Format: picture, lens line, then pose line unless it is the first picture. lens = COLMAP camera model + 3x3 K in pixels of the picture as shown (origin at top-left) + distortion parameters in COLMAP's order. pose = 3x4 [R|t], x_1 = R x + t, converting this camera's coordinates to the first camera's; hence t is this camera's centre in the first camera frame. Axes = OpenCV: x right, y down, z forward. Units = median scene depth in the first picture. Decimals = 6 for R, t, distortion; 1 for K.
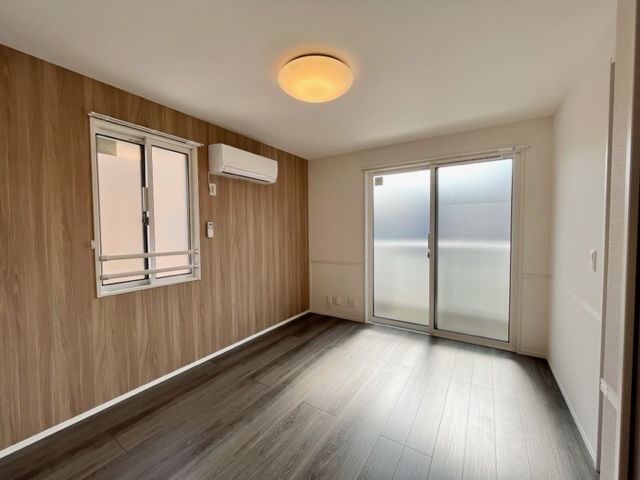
lens RADIAL K [[258.1, 0, 320.0], [0, 258.1, 240.0], [0, 0, 1]] dist [-0.000590, 0.000008]
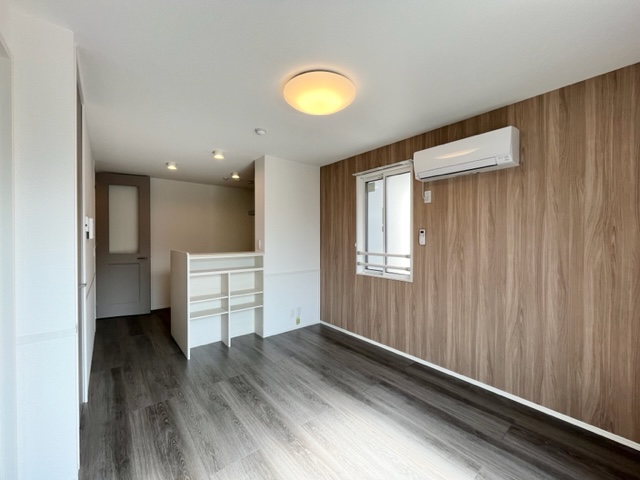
lens RADIAL K [[261.6, 0, 320.0], [0, 261.6, 240.0], [0, 0, 1]] dist [-0.000066, 0.000001]
pose [[-0.306380, 0.017962, -0.951740, 0.678959], [-0.037497, 0.998818, 0.030922, -0.044266], [0.951170, 0.045161, -0.305345, 0.921124]]
